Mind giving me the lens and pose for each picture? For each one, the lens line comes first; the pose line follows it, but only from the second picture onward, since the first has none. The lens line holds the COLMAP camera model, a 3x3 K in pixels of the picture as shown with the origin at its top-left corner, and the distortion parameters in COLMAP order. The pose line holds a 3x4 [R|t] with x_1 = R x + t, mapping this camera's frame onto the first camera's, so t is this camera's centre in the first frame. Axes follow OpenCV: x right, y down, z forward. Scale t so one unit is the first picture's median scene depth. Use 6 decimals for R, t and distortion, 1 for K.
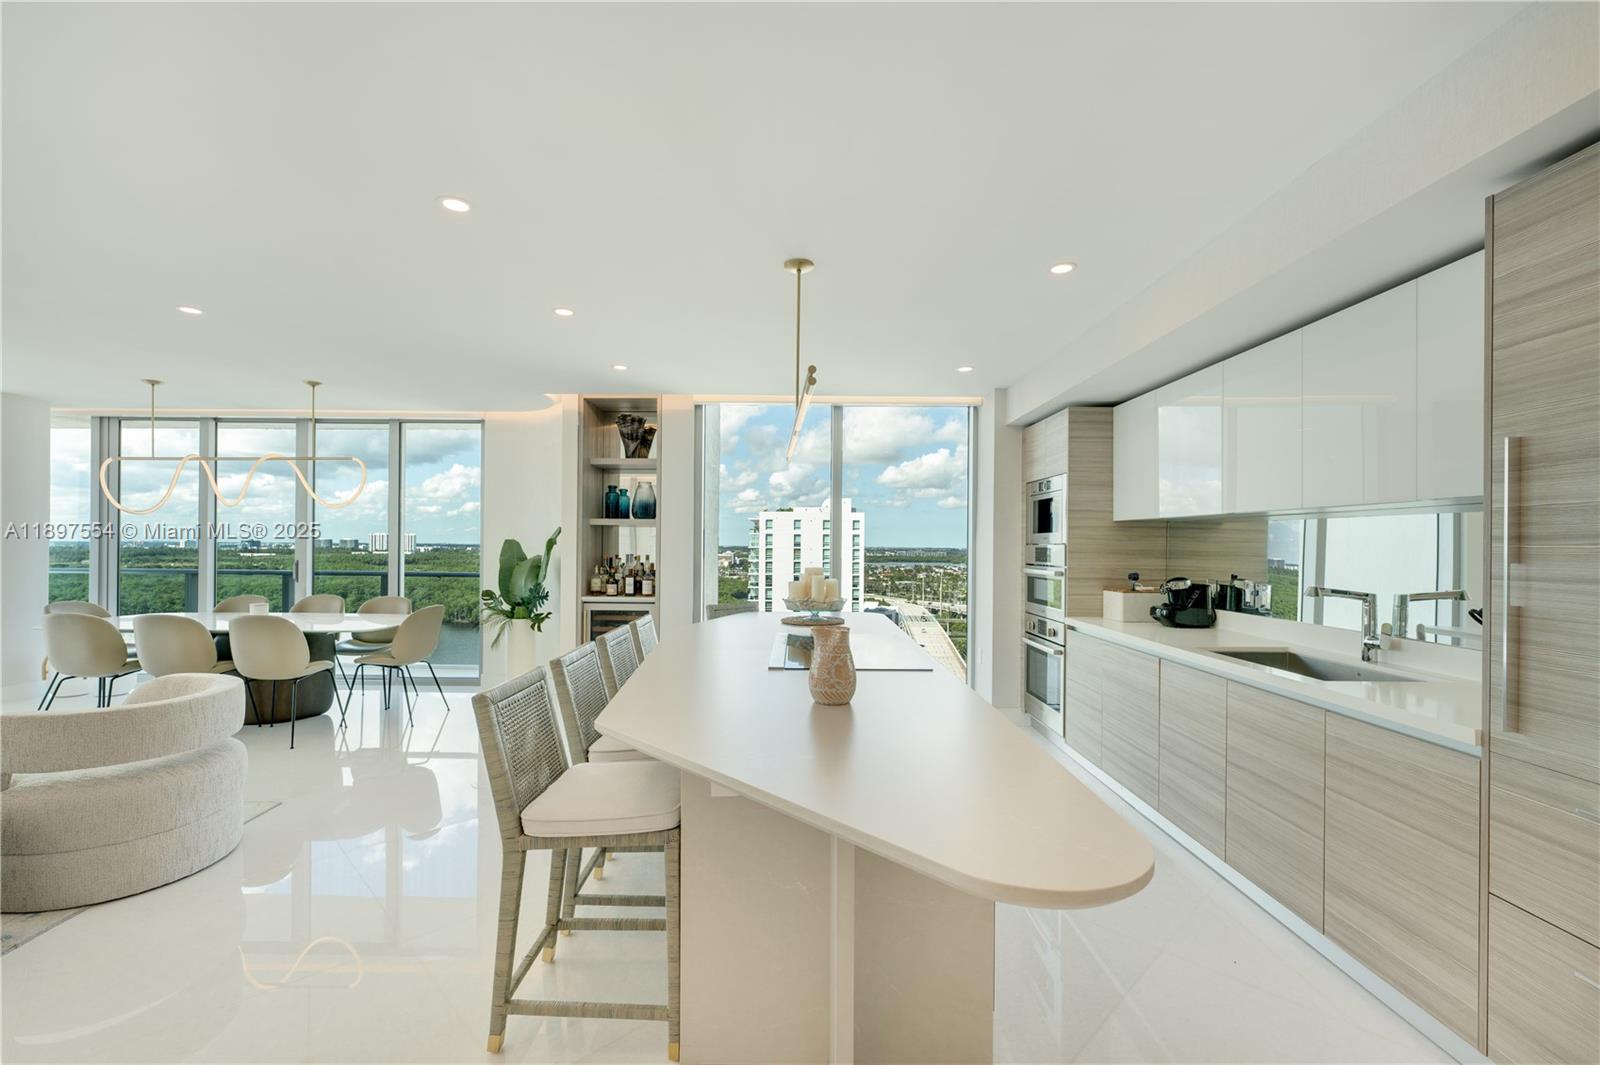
lens RADIAL K [[681.4, 0, 794.6], [0, 681.4, 544.2], [0, 0, 1]] dist [-0.000278, -0.000020]
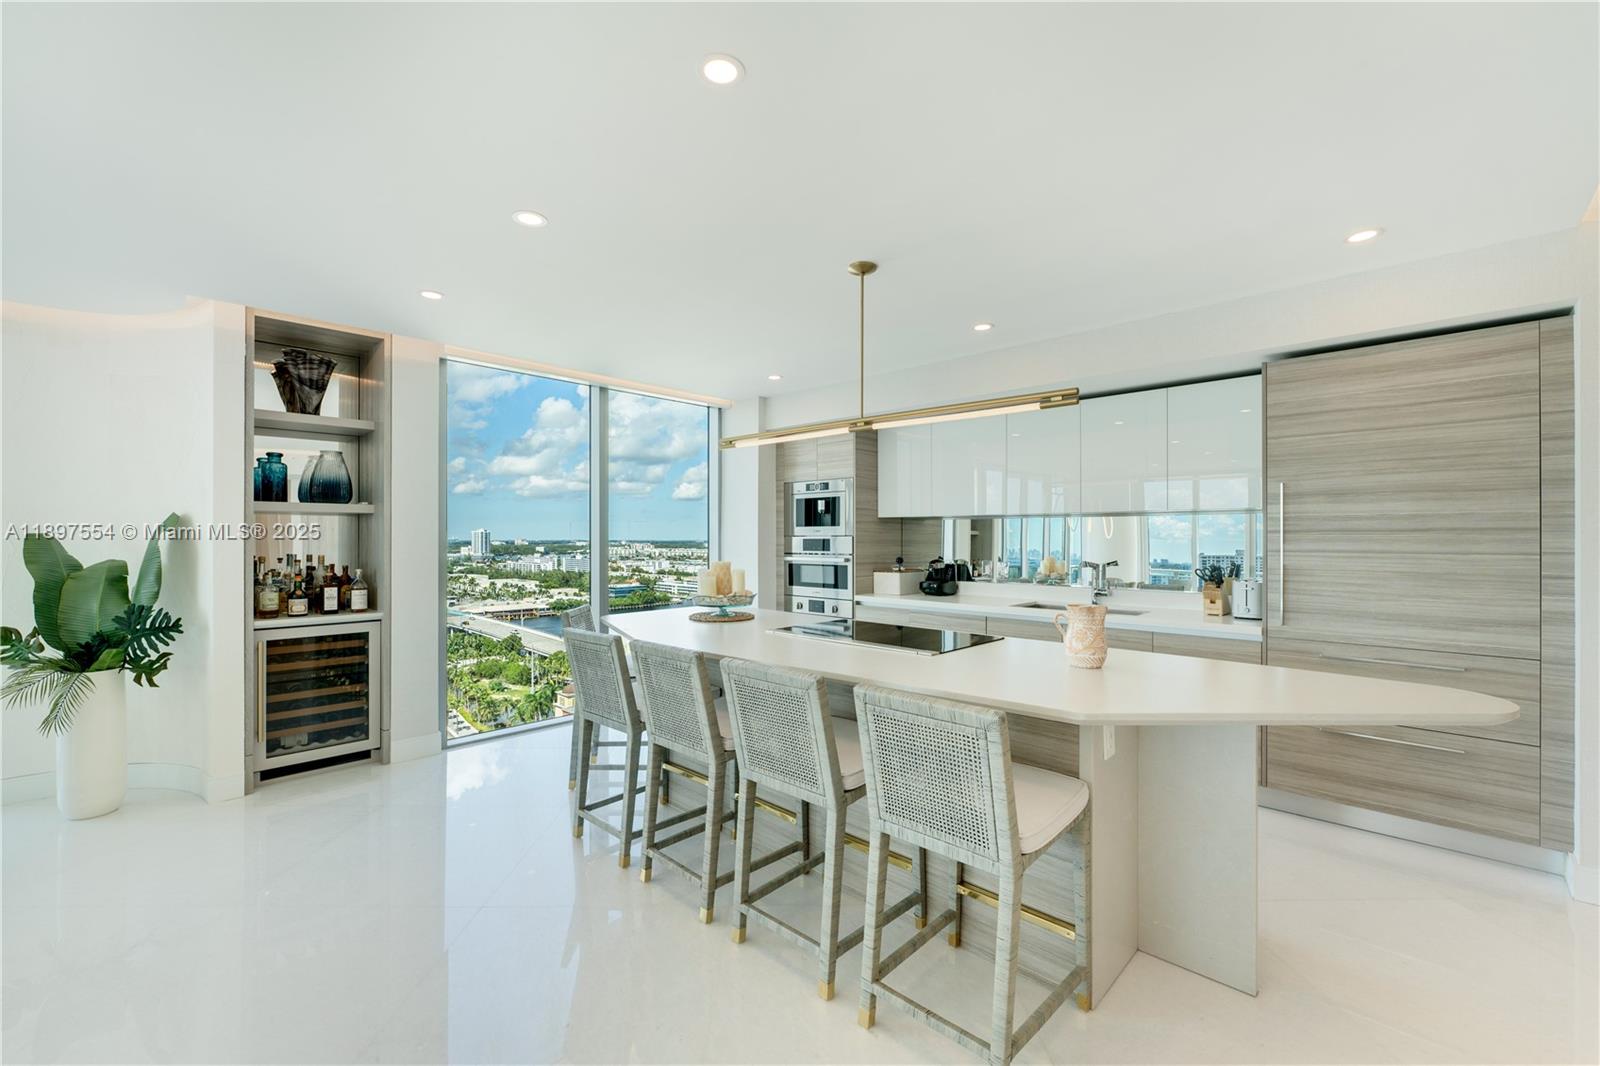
lens RADIAL K [[663.1, 0, 799.7], [0, 663.1, 537.3], [0, 0, 1]] dist [0.001044, 0.000441]
pose [[0.692839, -0.007080, 0.721057, -0.462768], [0.005587, 0.999974, 0.004450, -0.002840], [-0.721071, 0.000946, 0.692861, 0.213603]]
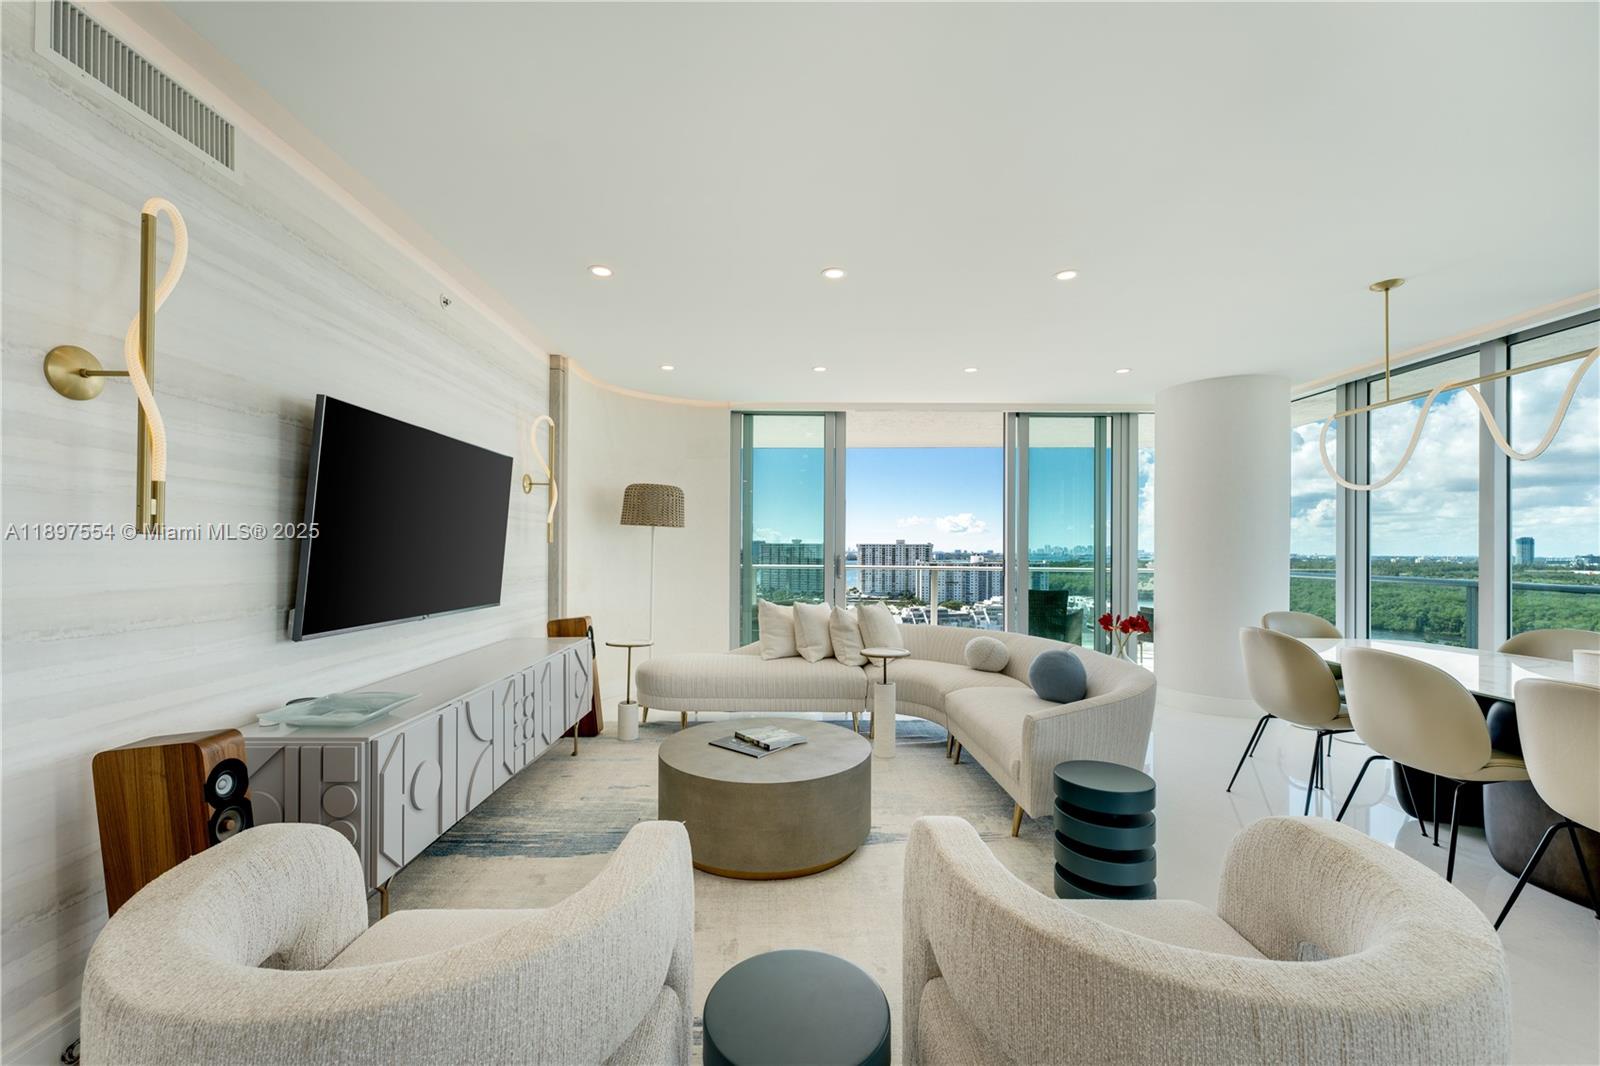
lens RADIAL K [[646.4, 0, 796.9], [0, 646.4, 546.0], [0, 0, 1]] dist [0.001294, 0.000078]
pose [[0.011457, -0.013902, -0.999838, -0.347807], [-0.006529, 0.999881, -0.013977, 0.023502], [0.999913, 0.006688, 0.011364, 0.448025]]
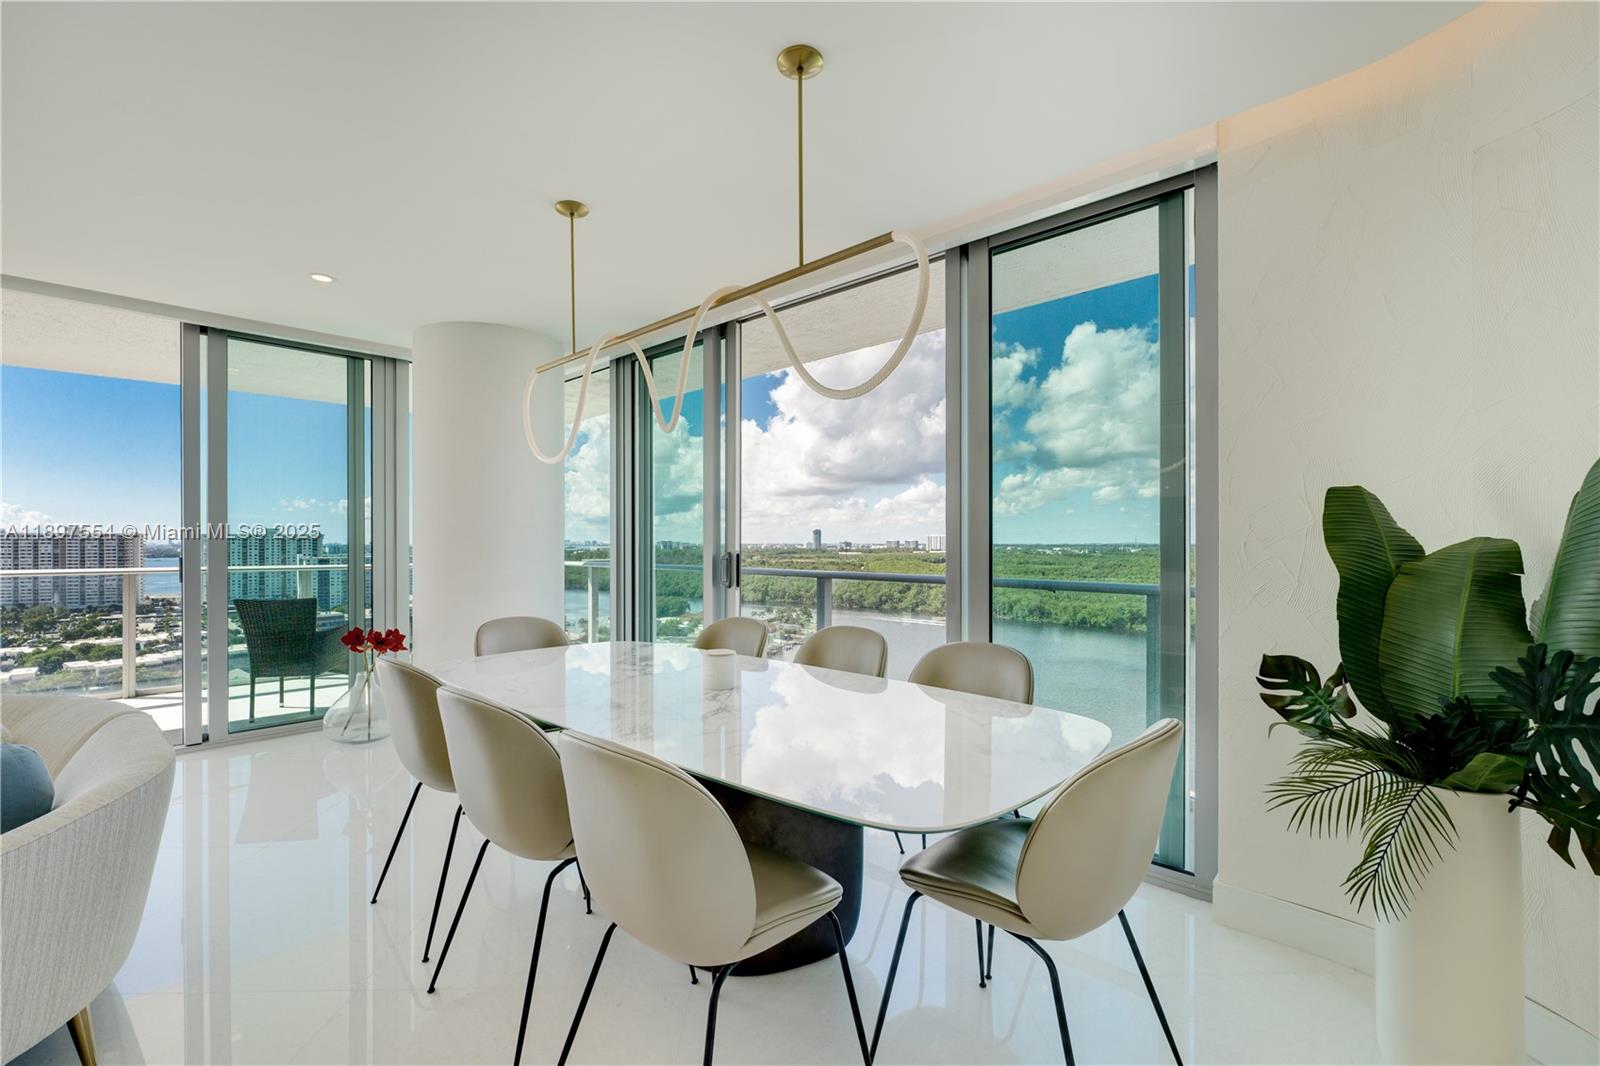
lens RADIAL K [[681.4, 0, 794.6], [0, 681.4, 544.7], [0, 0, 1]] dist [-0.000278, -0.000020]
pose [[0.732292, -0.006238, -0.680962, -0.480102], [0.007392, 0.999972, -0.001210, 0.021329], [0.680951, -0.004148, 0.732318, 0.758757]]
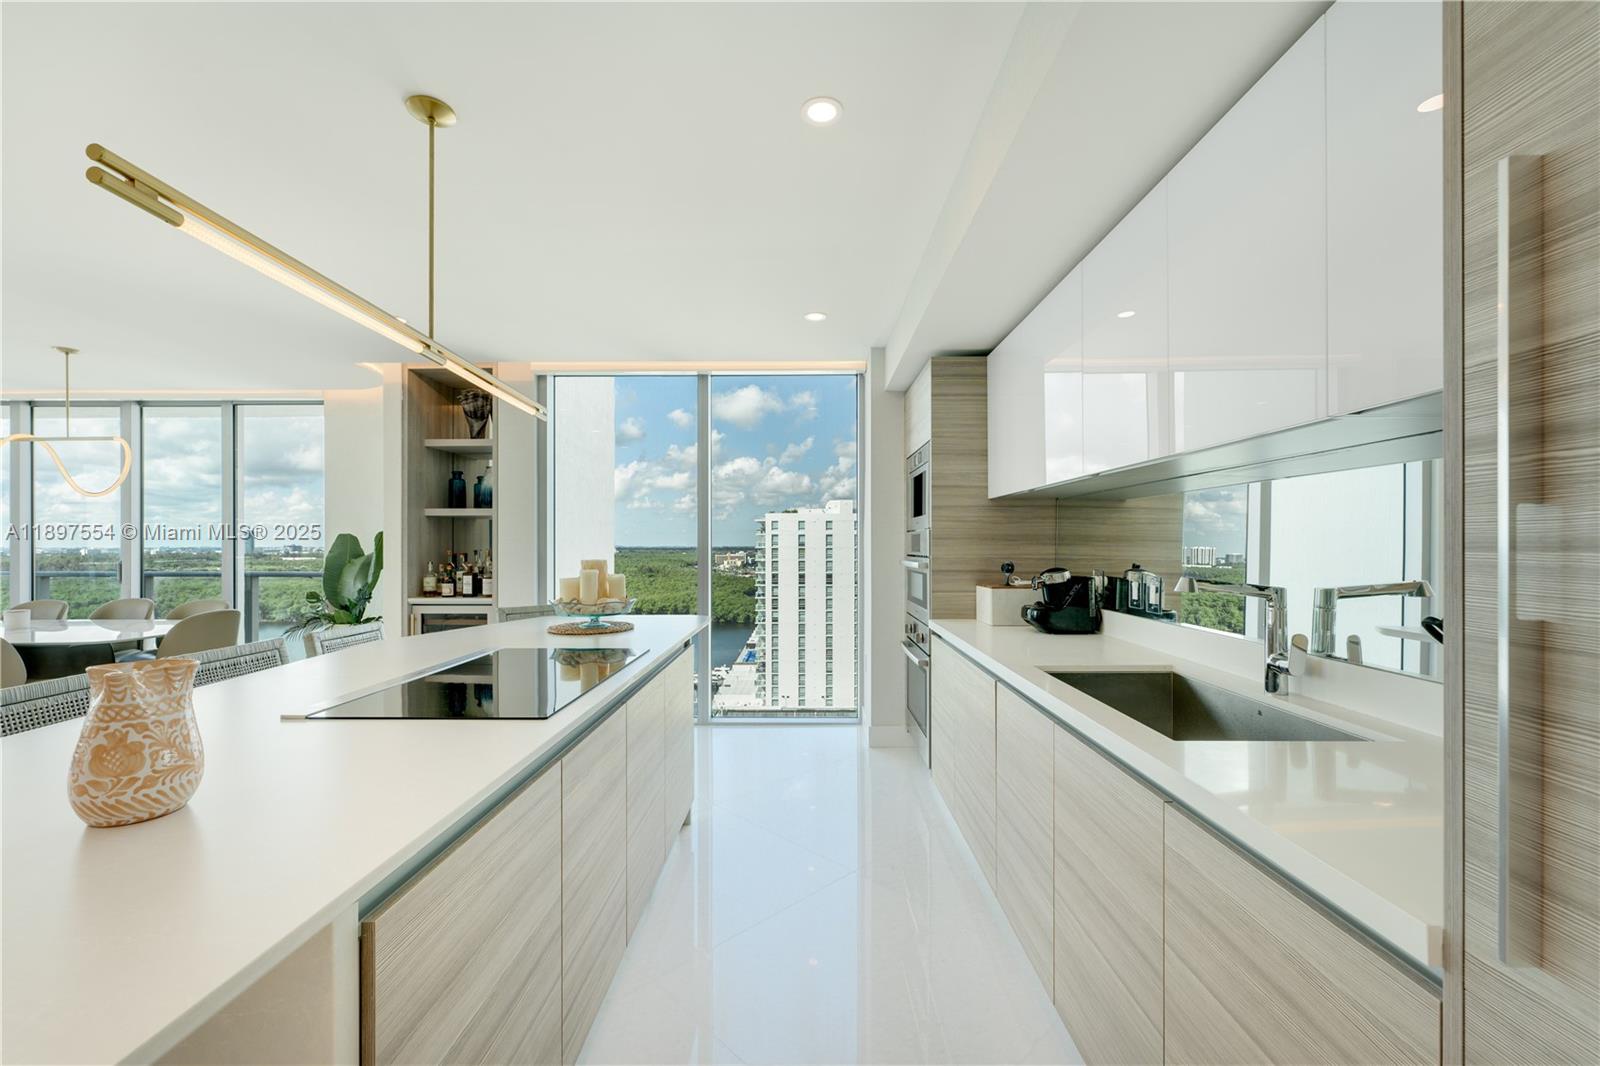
lens RADIAL K [[639.3, 0, 797.8], [0, 639.3, 545.8], [0, 0, 1]] dist [0.015366, -0.006267]
pose [[0.999904, -0.009365, -0.010250, 0.219328], [0.009388, 0.999953, 0.002224, 0.015215], [0.010229, -0.002320, 0.999945, 0.213146]]
